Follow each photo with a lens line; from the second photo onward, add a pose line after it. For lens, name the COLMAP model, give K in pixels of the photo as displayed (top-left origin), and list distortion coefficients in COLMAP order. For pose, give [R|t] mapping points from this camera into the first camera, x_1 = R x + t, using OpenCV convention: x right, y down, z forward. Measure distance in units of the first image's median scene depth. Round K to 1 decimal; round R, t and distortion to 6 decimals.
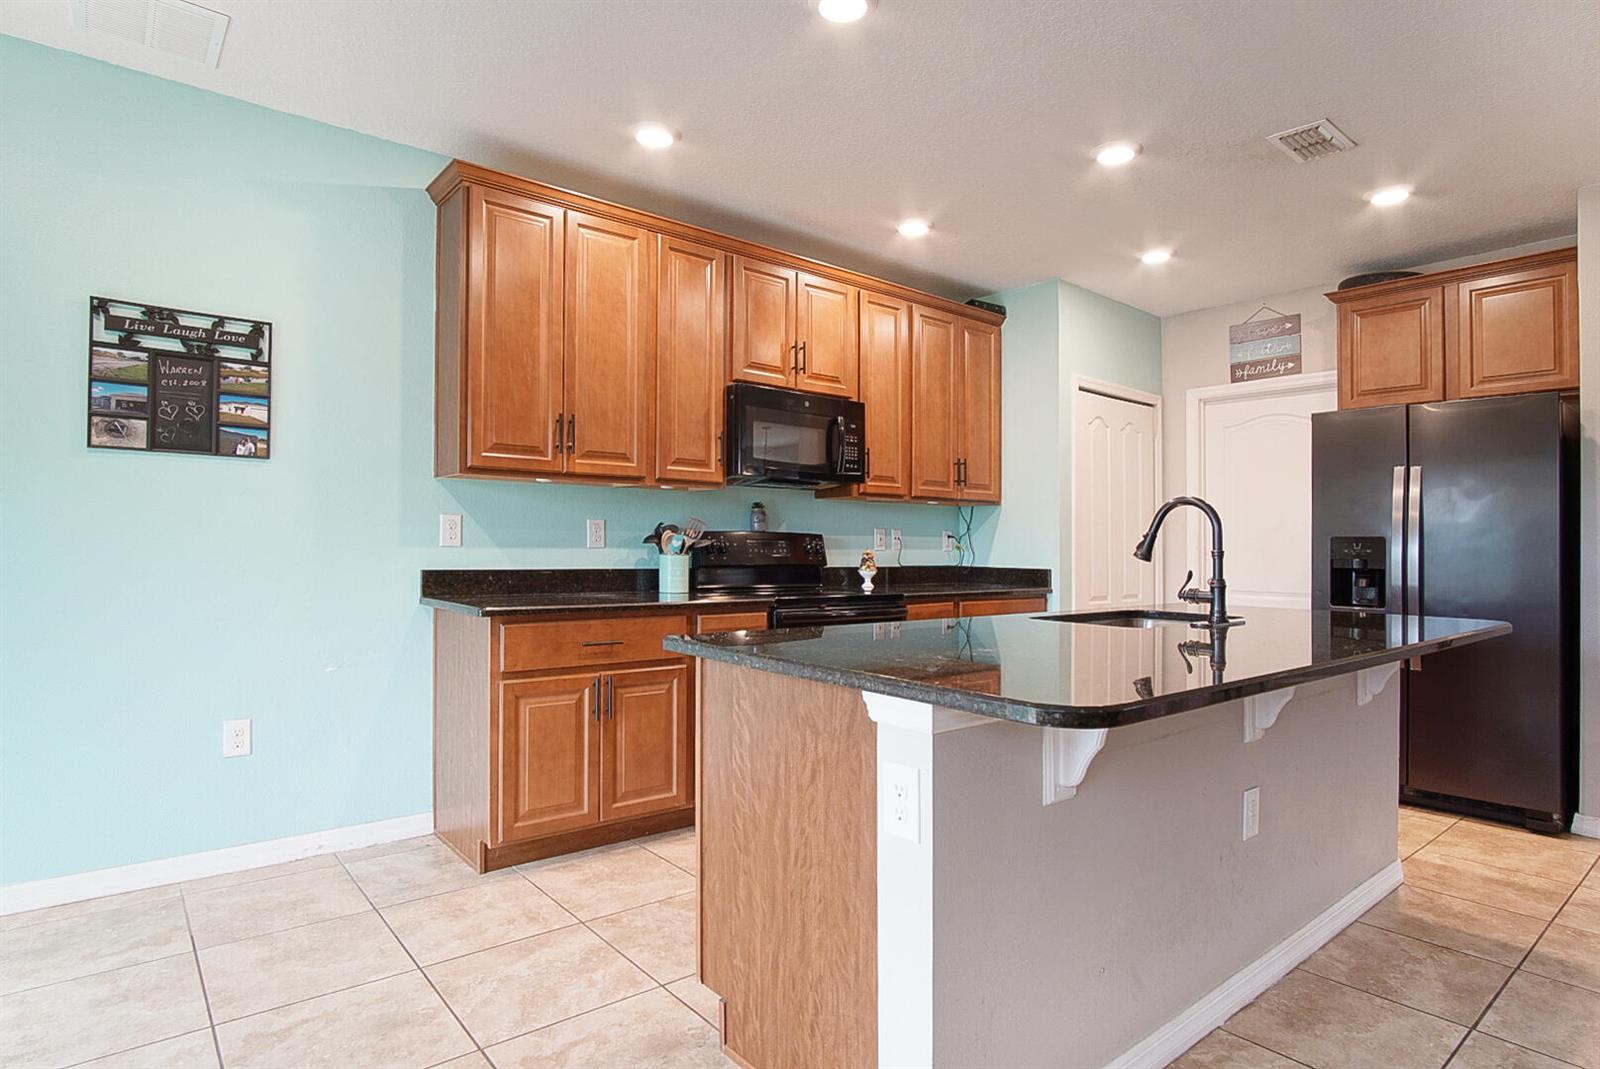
lens RADIAL K [[859.1, 0, 796.3], [0, 859.1, 540.4], [0, 0, 1]] dist [-0.024241, 0.003095]
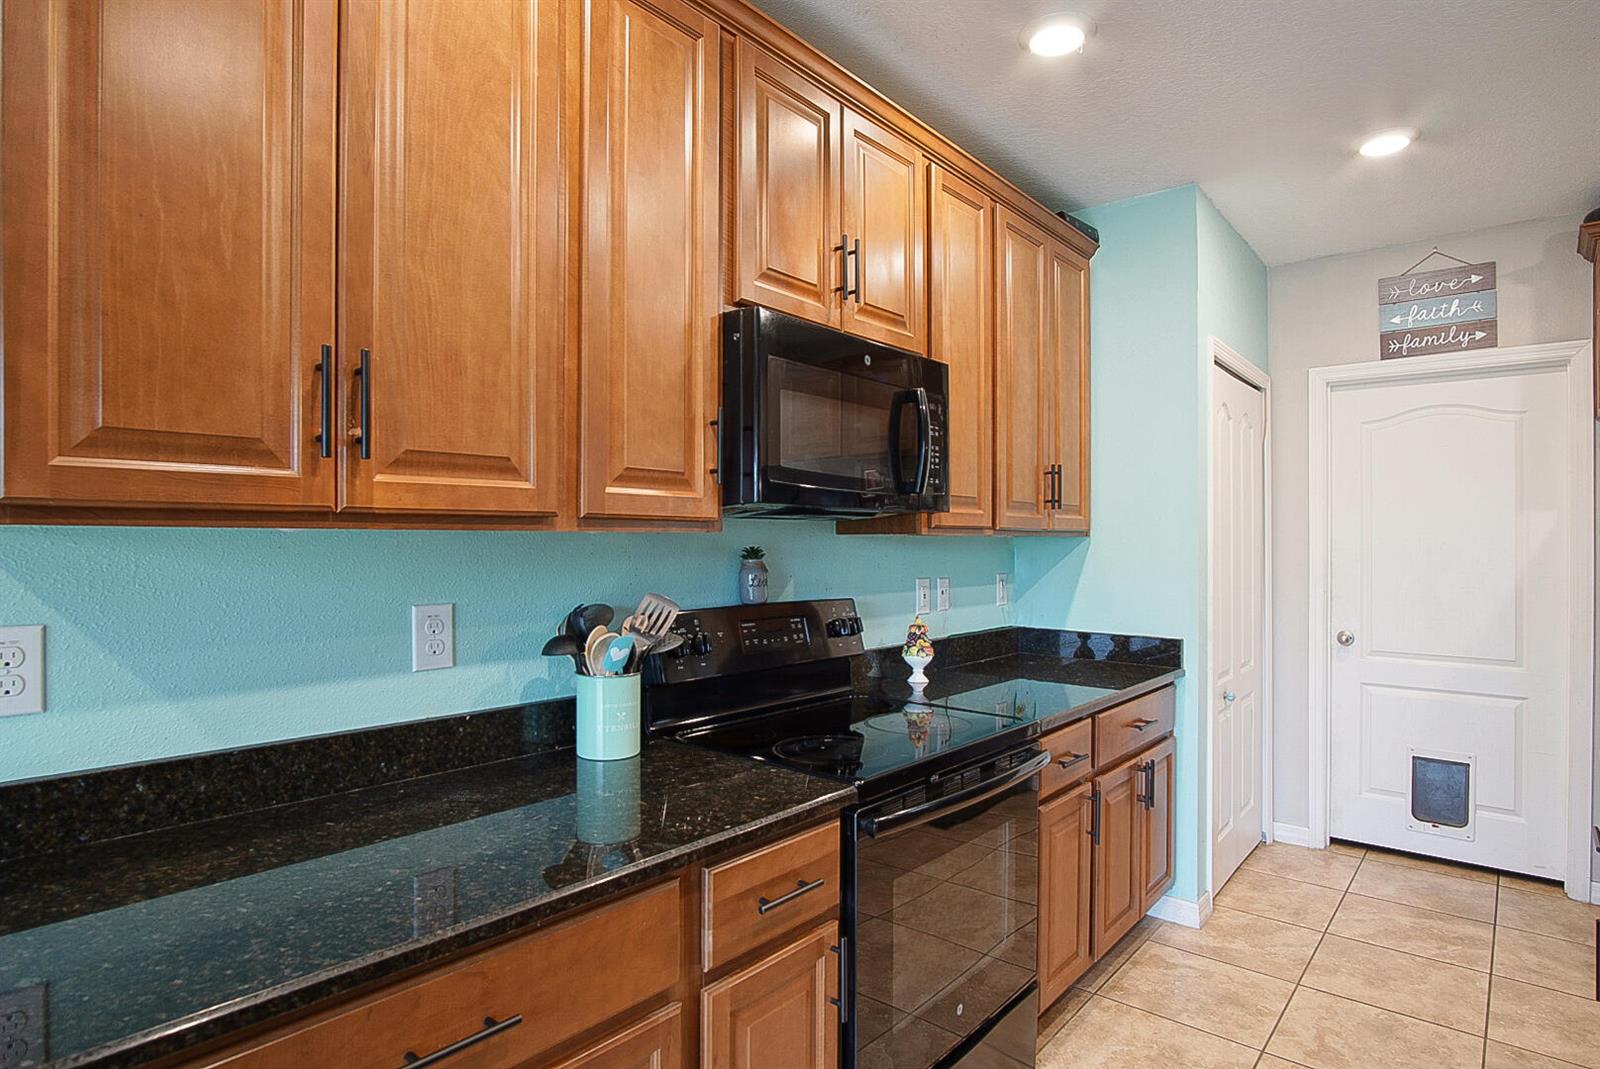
lens RADIAL K [[859.1, 0, 804.9], [0, 859.1, 537.0], [0, 0, 1]] dist [-0.024241, 0.003095]
pose [[0.981757, -0.008747, 0.189939, -0.126812], [0.007883, 0.999955, 0.005304, -0.059344], [-0.189977, -0.003710, 0.981782, 0.527066]]
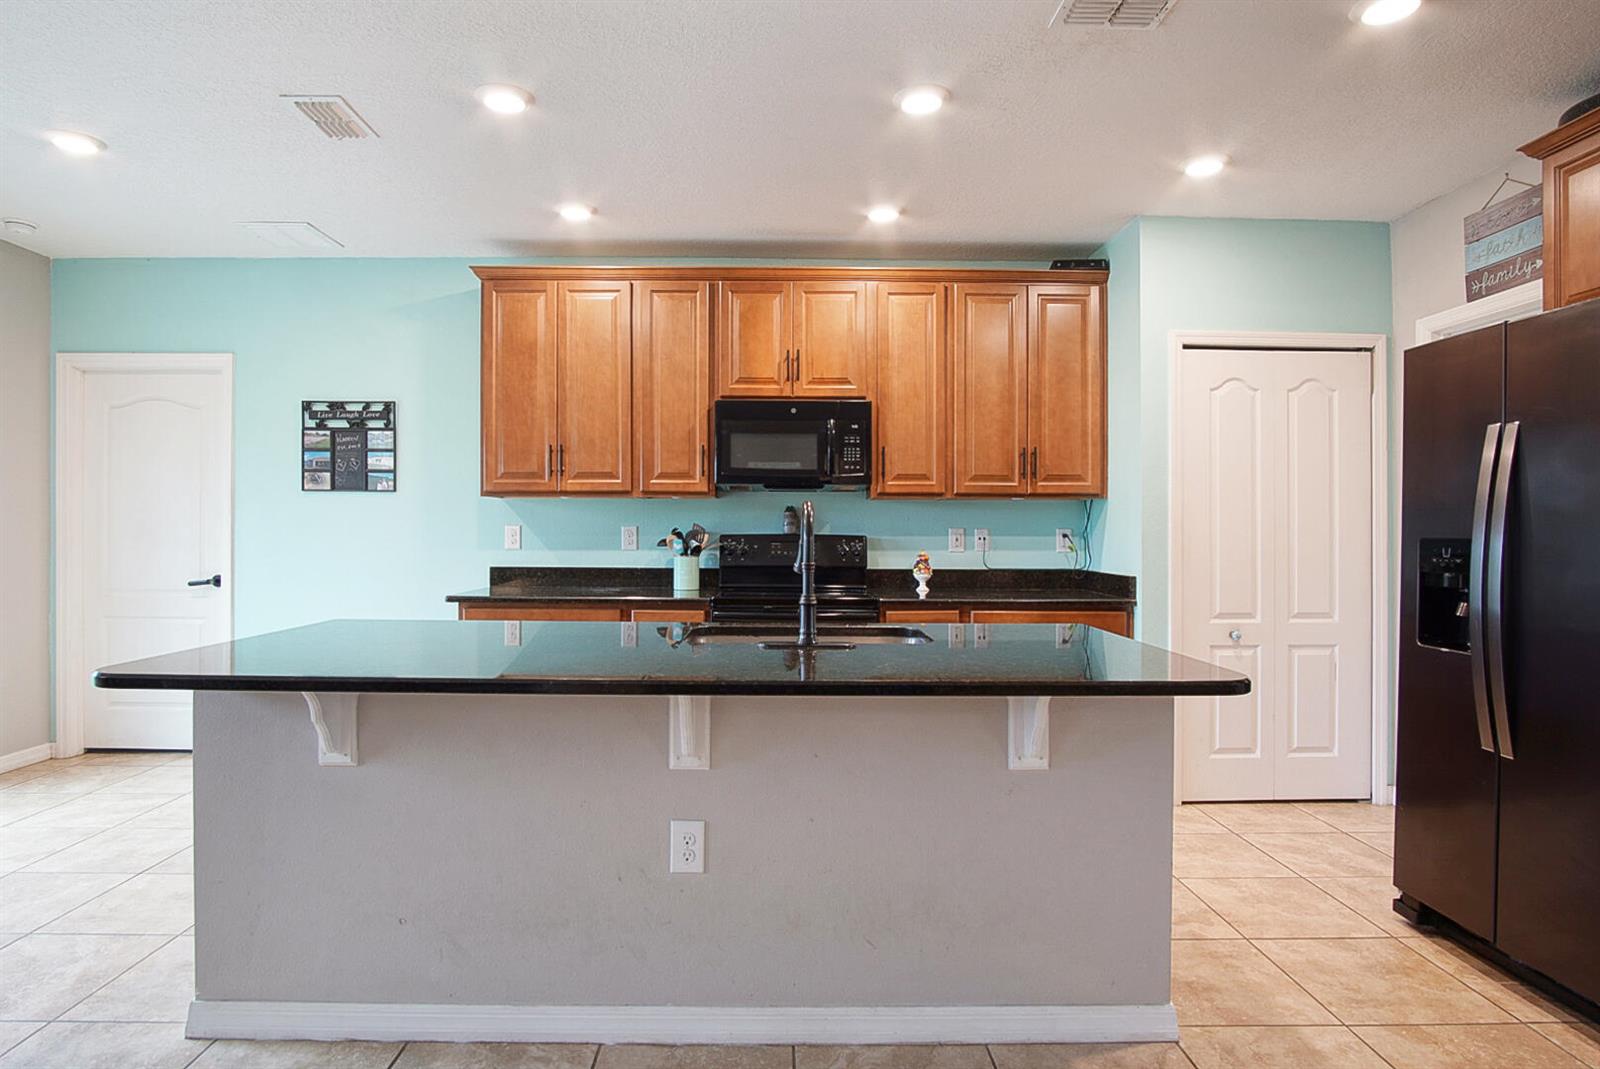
lens RADIAL K [[859.1, 0, 768.4], [0, 859.1, 539.2], [0, 0, 1]] dist [-0.024241, 0.003095]
pose [[0.776217, -0.003784, -0.630455, 0.664537], [0.008856, 0.999949, 0.004902, -0.010434], [0.630404, -0.009388, 0.776210, 0.188384]]
